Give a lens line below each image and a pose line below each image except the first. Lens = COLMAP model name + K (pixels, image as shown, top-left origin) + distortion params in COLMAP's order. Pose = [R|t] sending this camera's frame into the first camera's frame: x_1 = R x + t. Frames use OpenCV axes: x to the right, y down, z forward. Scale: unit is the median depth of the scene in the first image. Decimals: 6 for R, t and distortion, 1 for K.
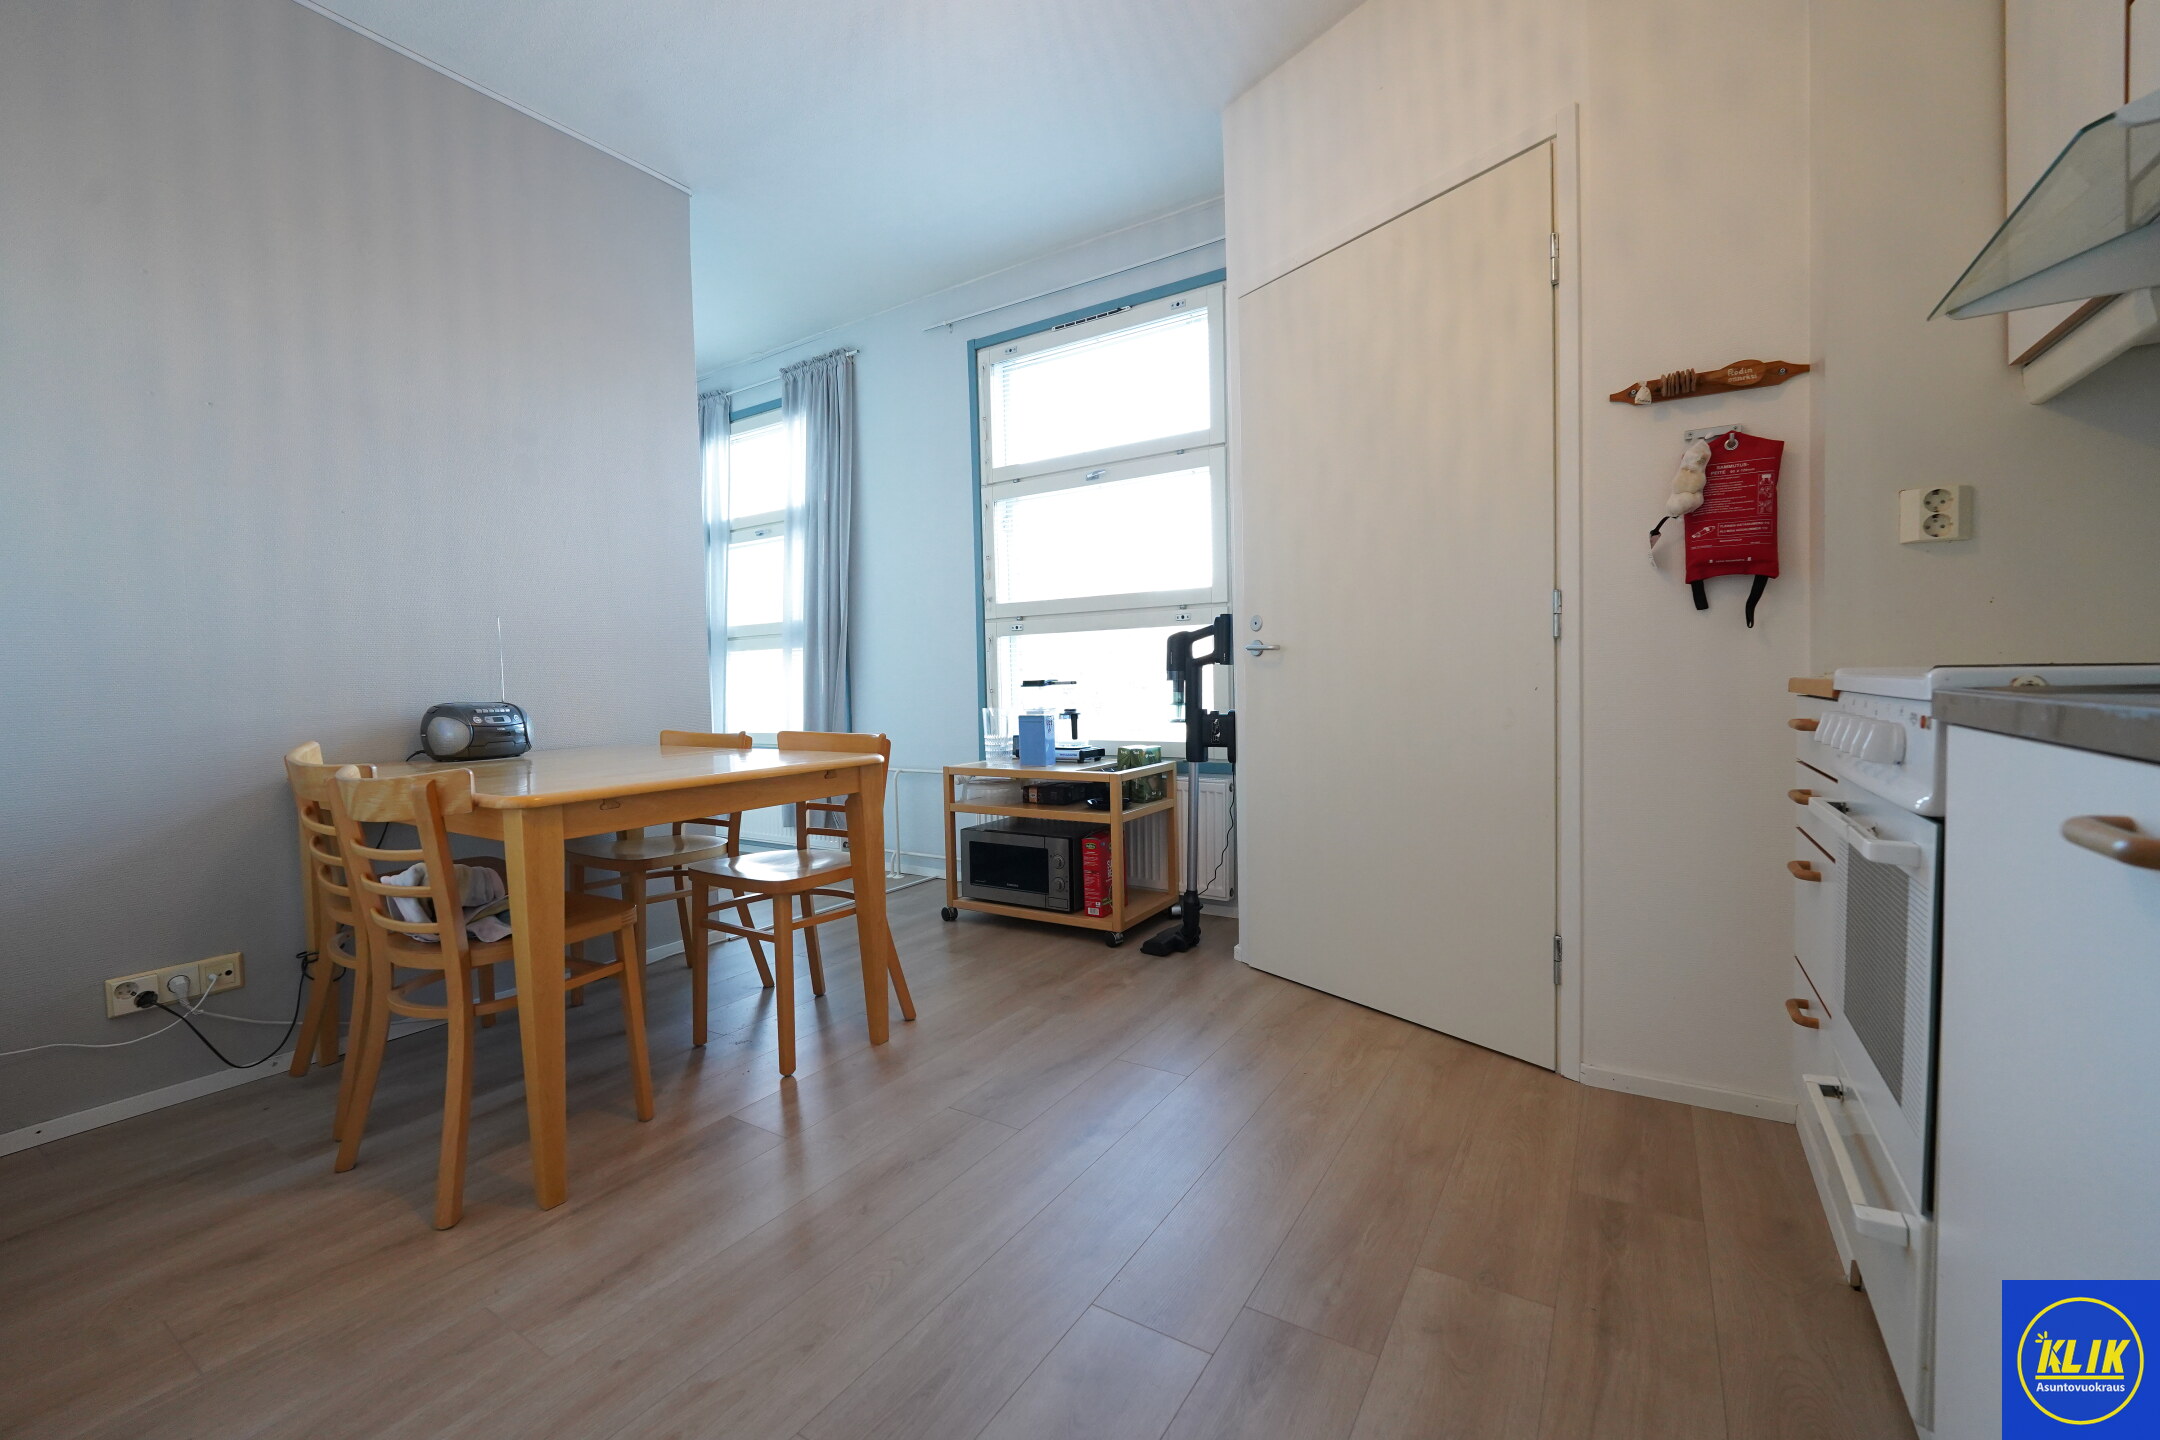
lens RADIAL K [[887.4, 0, 1080.0], [0, 887.4, 720.0], [0, 0, 1]] dist [0.000058, 0.000055]
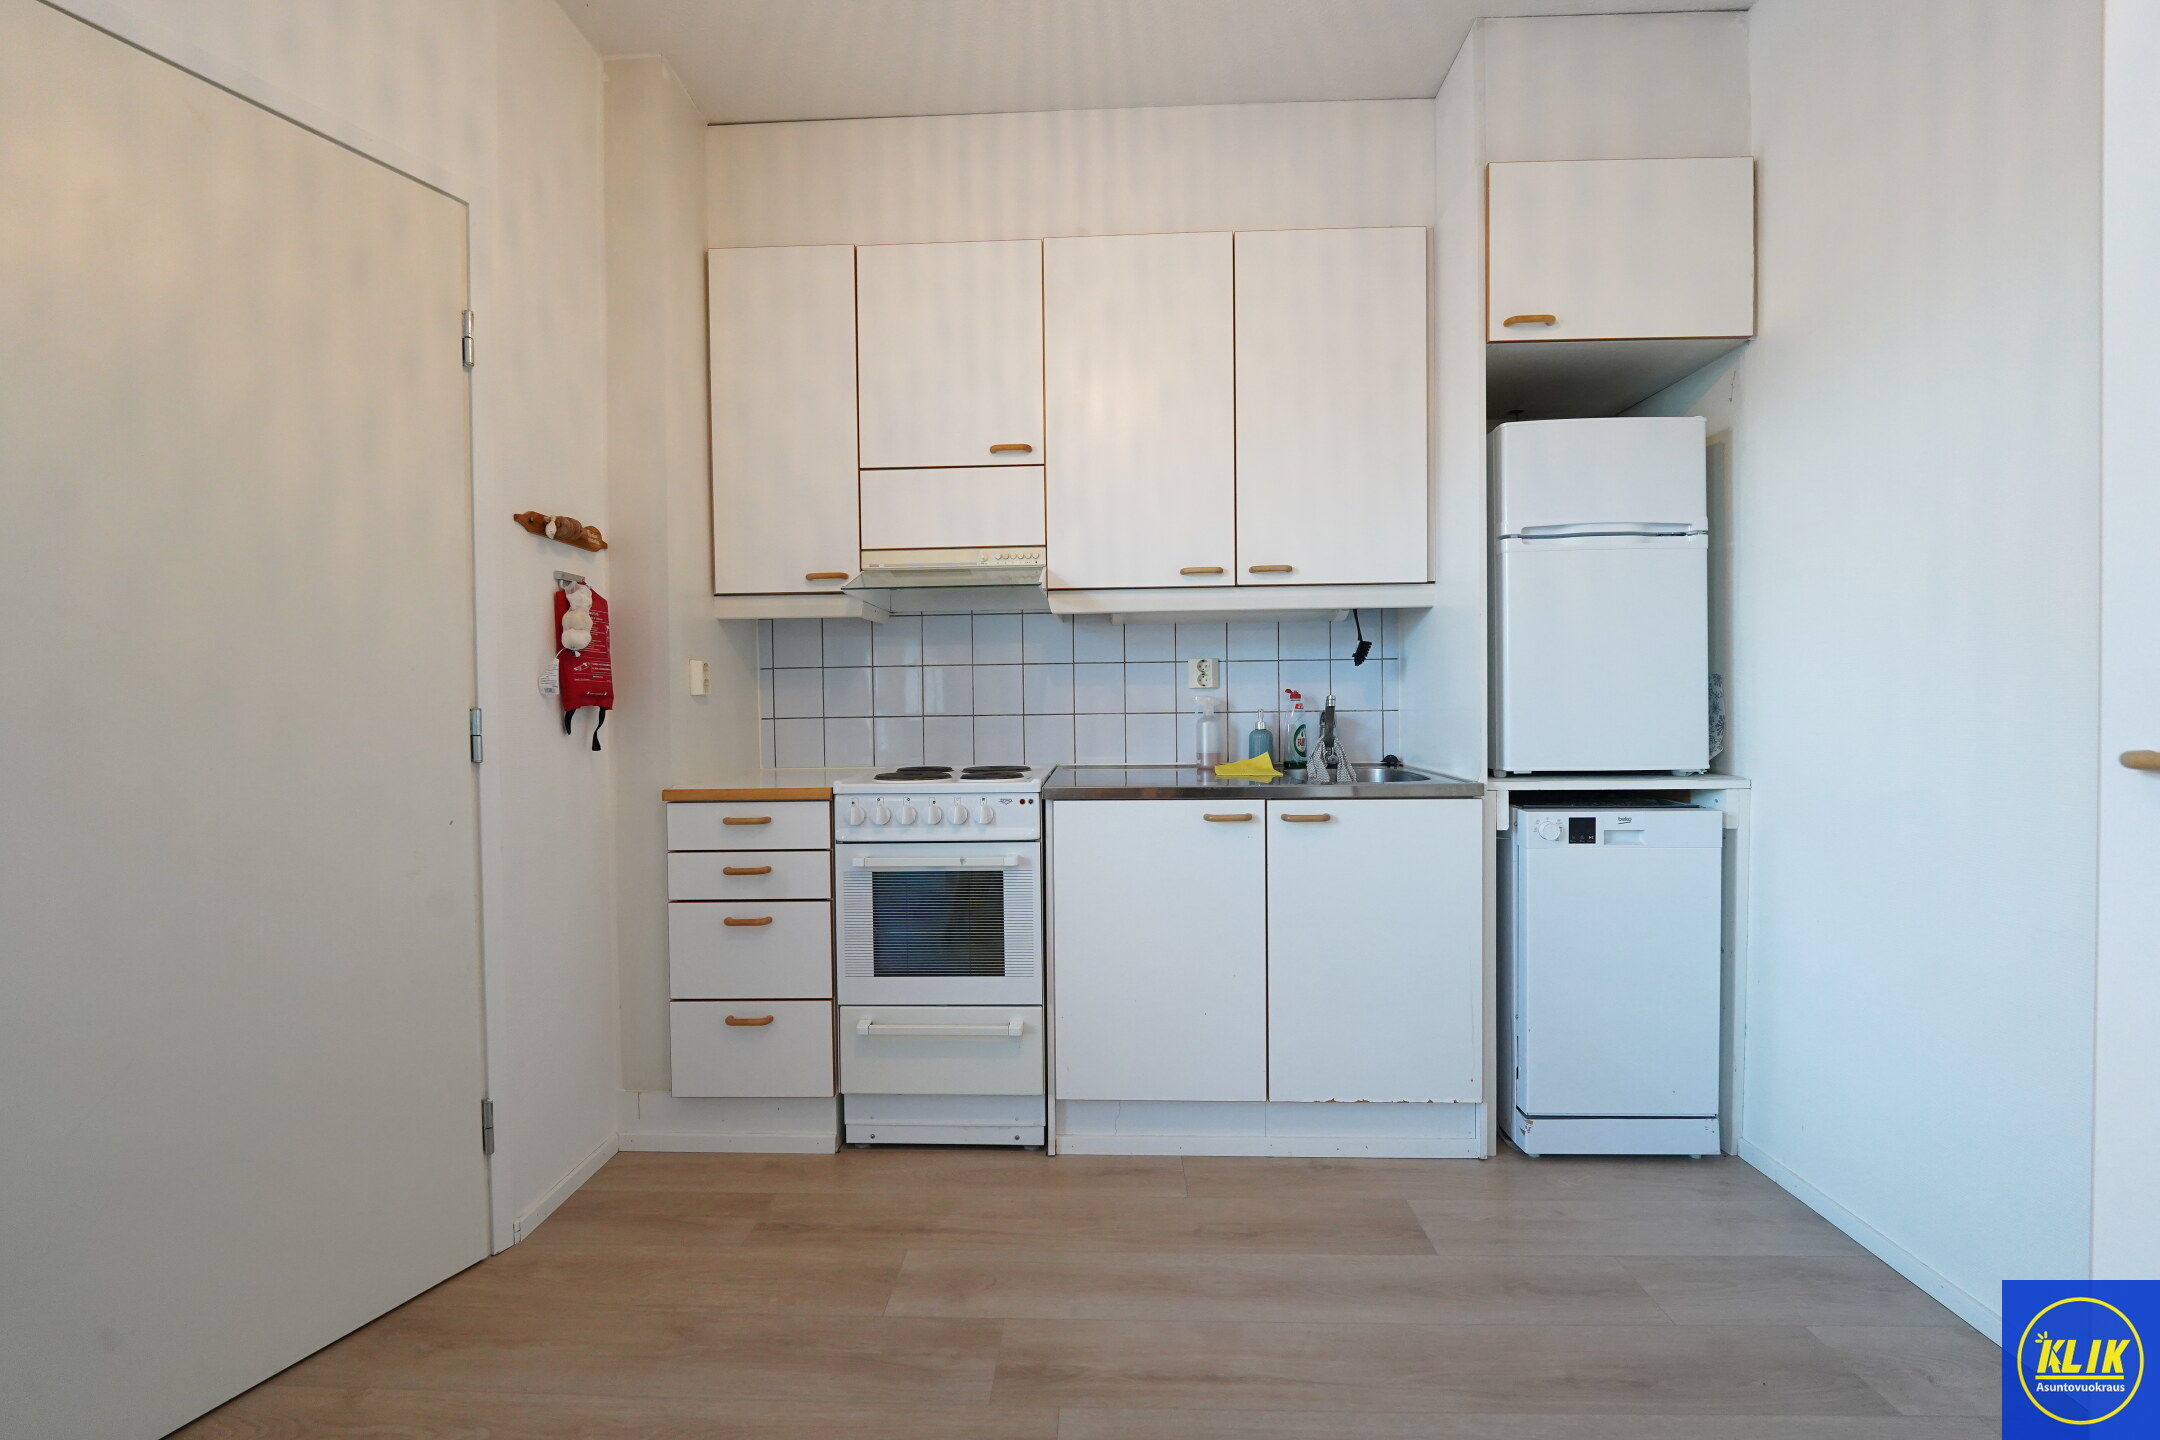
lens RADIAL K [[887.4, 0, 1080.0], [0, 887.4, 720.0], [0, 0, 1]] dist [0.000058, 0.000055]
pose [[-0.504128, 0.015856, 0.863483, -0.600018], [0.062706, 0.997865, 0.018286, -0.126304], [-0.861349, 0.063364, -0.504046, 1.045276]]
